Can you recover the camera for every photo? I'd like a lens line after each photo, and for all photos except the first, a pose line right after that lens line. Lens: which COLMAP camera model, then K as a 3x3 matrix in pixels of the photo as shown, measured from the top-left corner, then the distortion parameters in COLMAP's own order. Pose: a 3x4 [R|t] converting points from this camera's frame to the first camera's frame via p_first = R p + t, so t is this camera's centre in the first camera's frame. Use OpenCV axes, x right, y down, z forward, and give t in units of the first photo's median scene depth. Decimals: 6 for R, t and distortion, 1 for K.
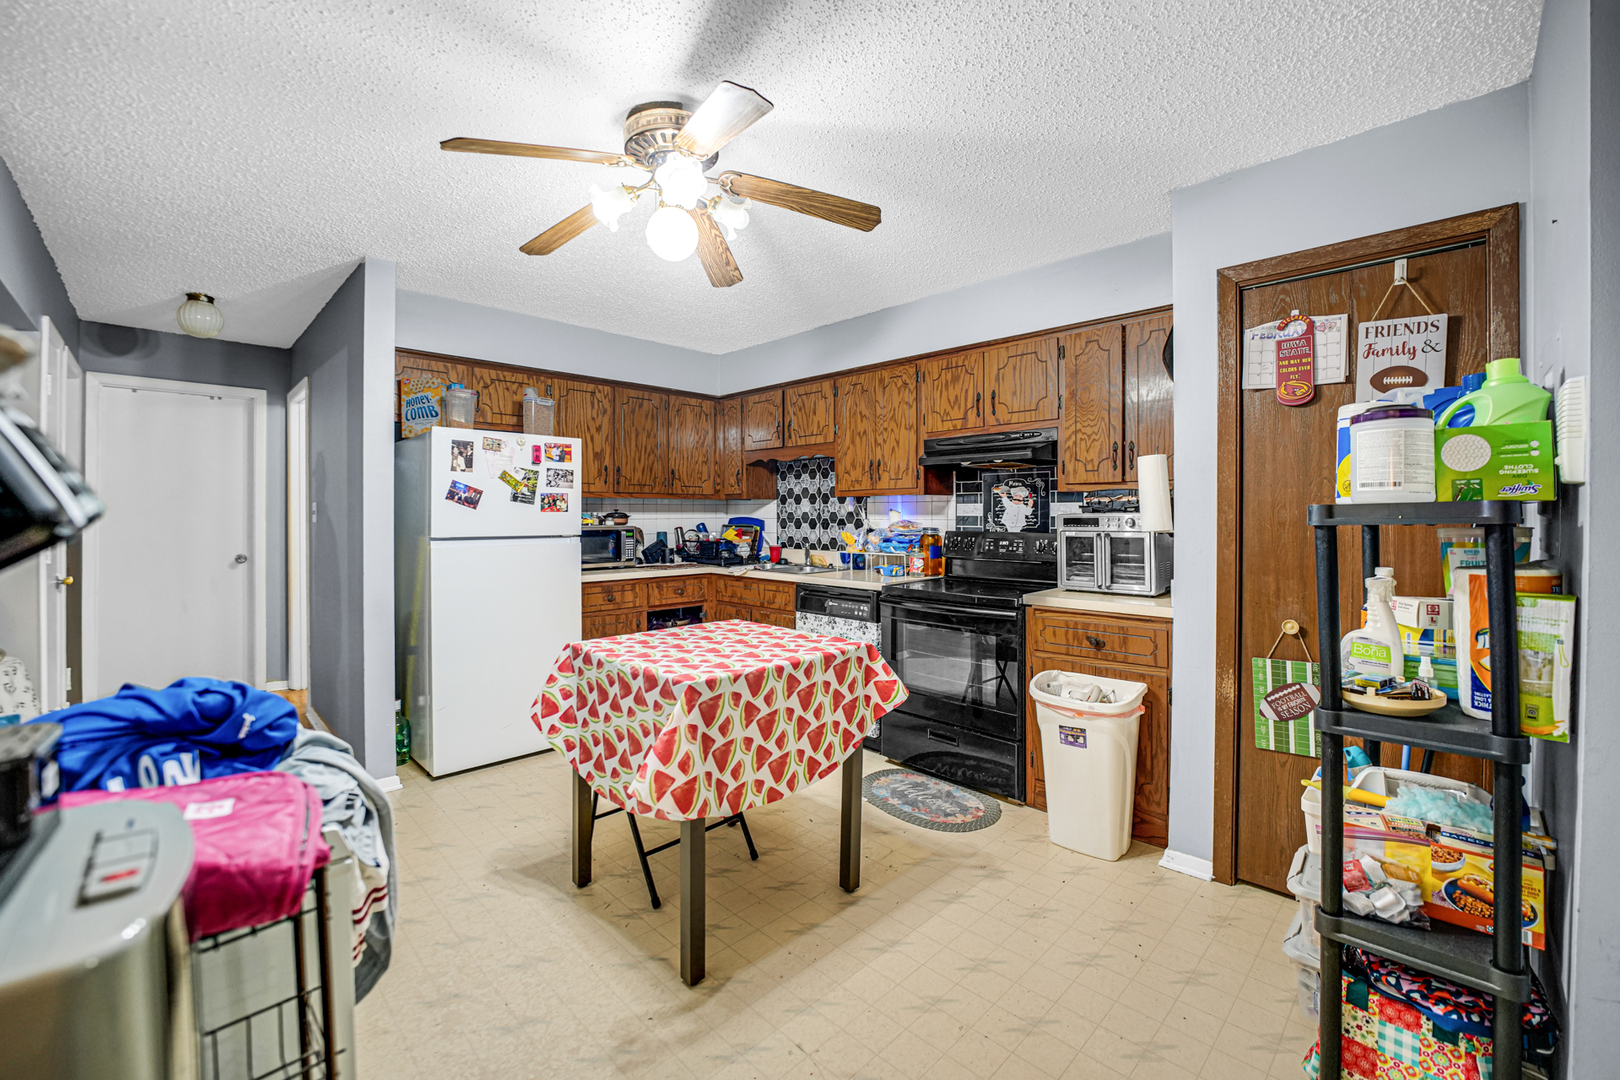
lens RADIAL K [[668.5, 0, 810.0], [0, 668.5, 540.0], [0, 0, 1]] dist [0.000020, -0.000002]
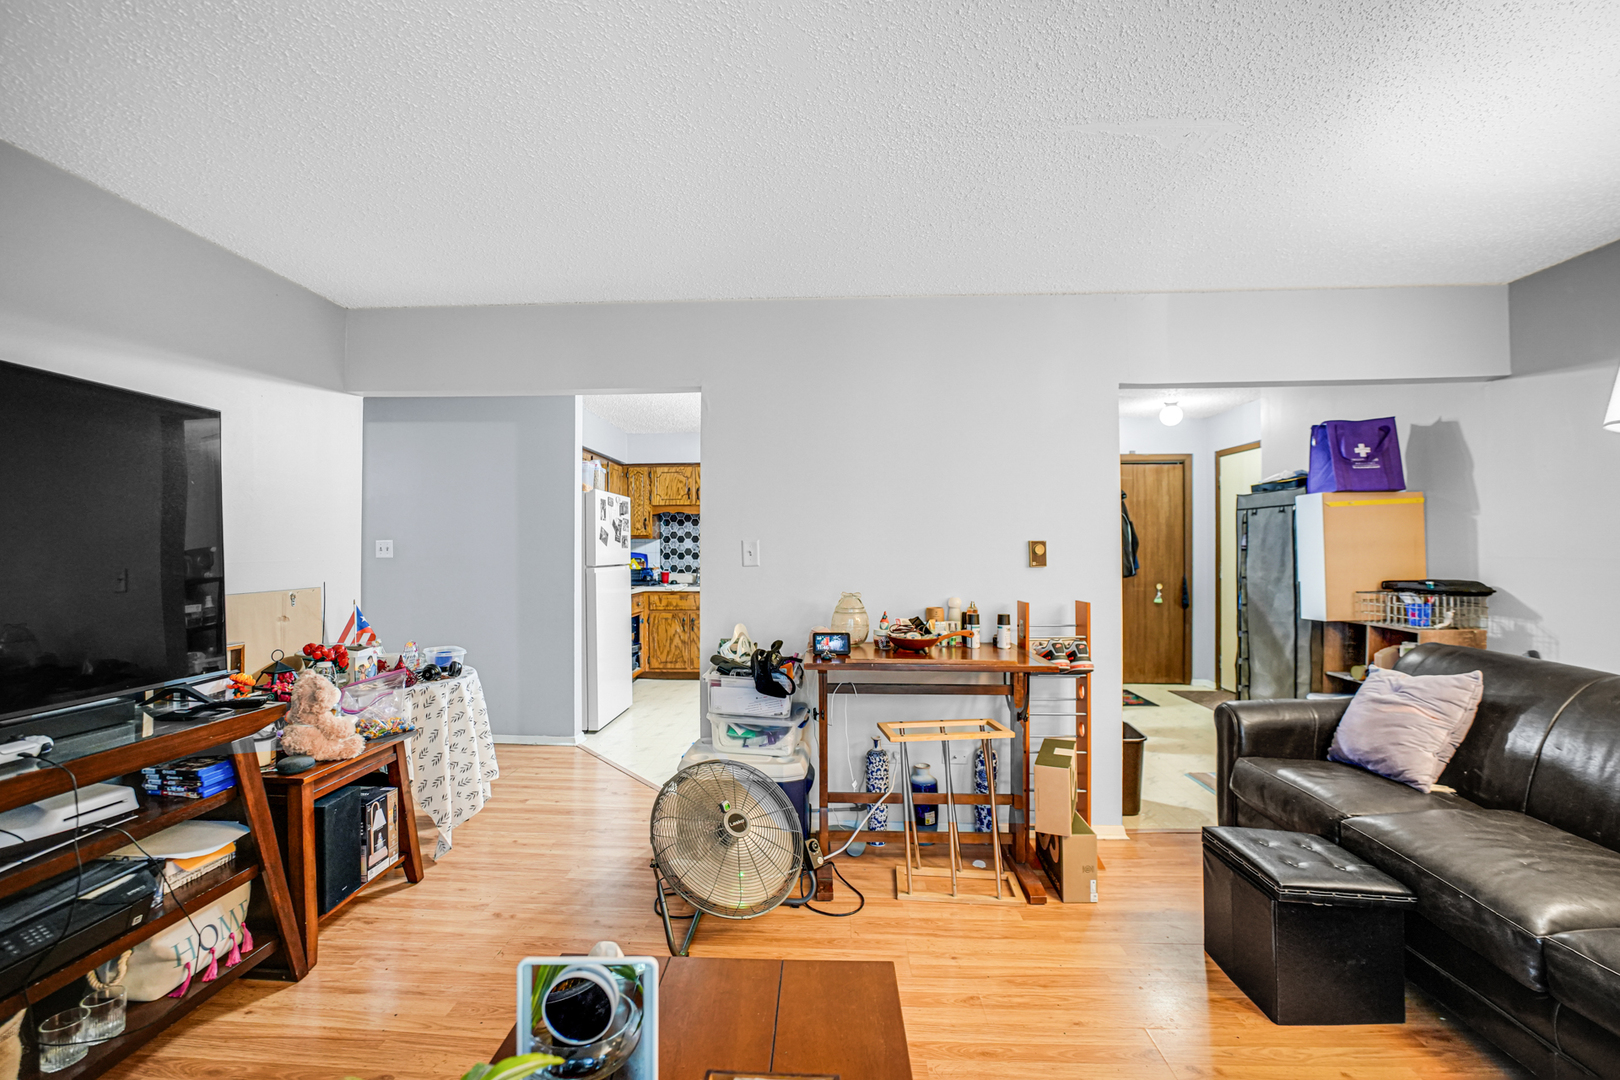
lens RADIAL K [[668.5, 0, 810.0], [0, 668.5, 540.0], [0, 0, 1]] dist [0.000020, -0.000002]
pose [[0.736268, 0.010319, 0.676612, -0.801557], [0.025607, 0.998743, -0.043096, 0.010904], [-0.676206, 0.049056, 0.735078, -0.267650]]
